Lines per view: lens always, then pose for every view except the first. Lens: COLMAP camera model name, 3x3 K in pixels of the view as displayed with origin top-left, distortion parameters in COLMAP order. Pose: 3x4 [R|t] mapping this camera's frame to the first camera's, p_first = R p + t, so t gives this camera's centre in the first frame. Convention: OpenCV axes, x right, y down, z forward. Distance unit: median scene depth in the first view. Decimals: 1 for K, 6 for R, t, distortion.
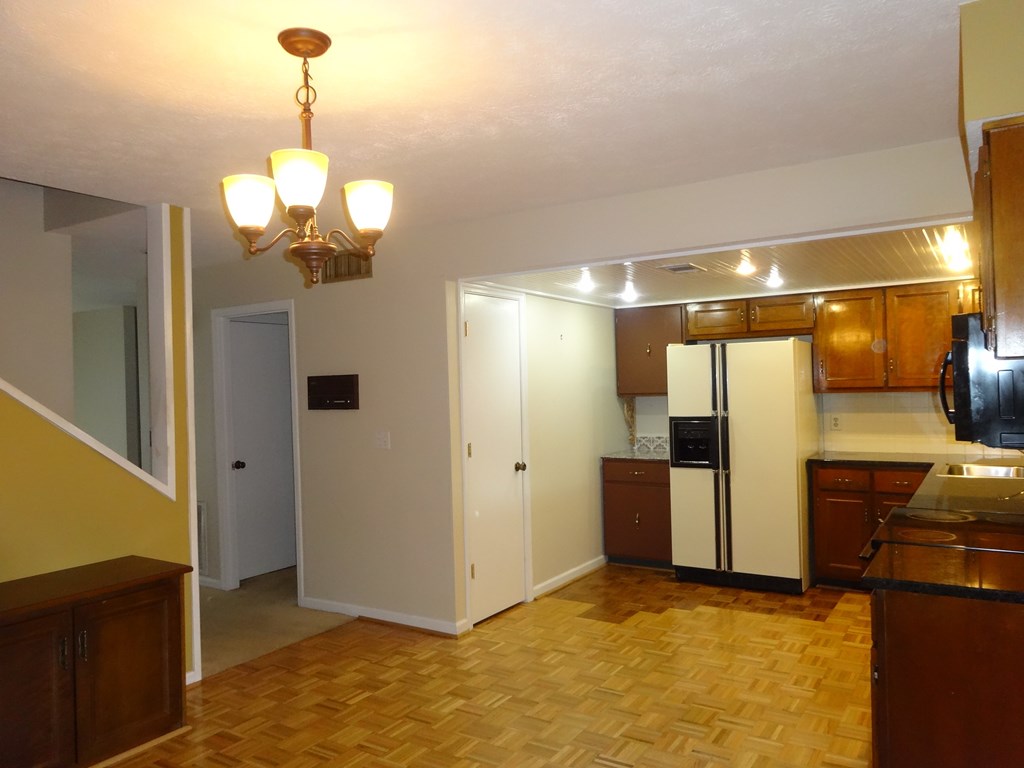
lens RADIAL K [[756.4, 0, 512.0], [0, 756.4, 384.0], [0, 0, 1]] dist [0.001574, -0.003190]
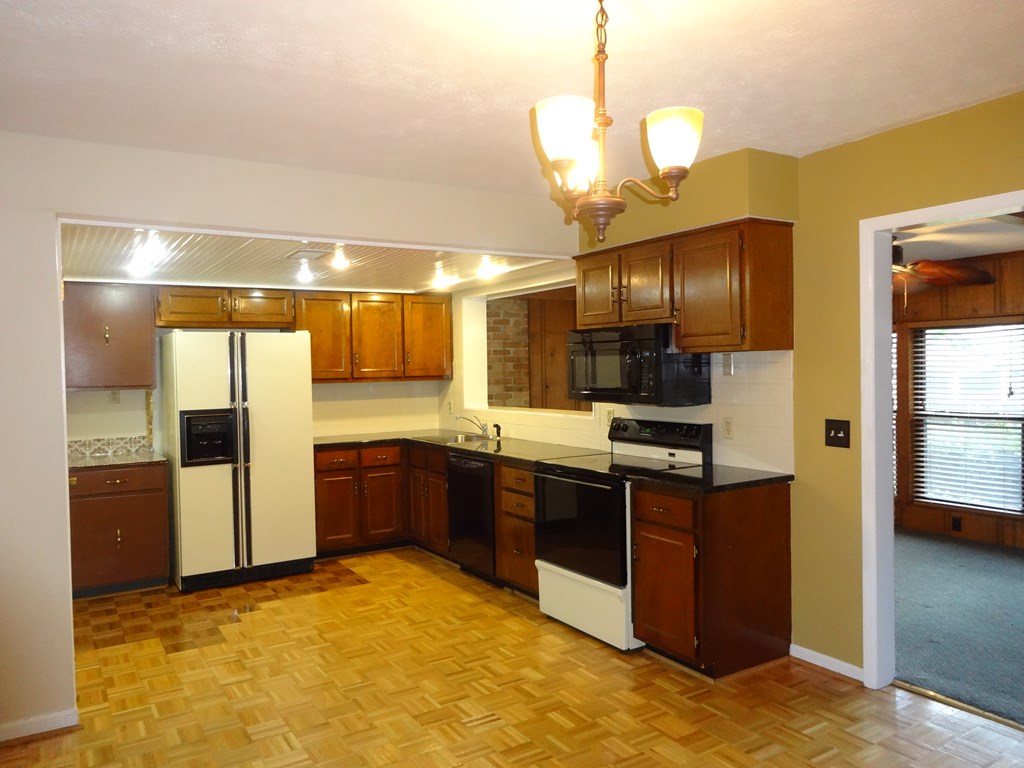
lens RADIAL K [[756.4, 0, 512.0], [0, 756.4, 384.0], [0, 0, 1]] dist [0.001574, -0.003190]
pose [[0.429375, -0.003021, 0.903121, -0.466908], [0.007012, 0.999975, 0.000012, 0.015634], [-0.903099, 0.006328, 0.429386, 0.287263]]
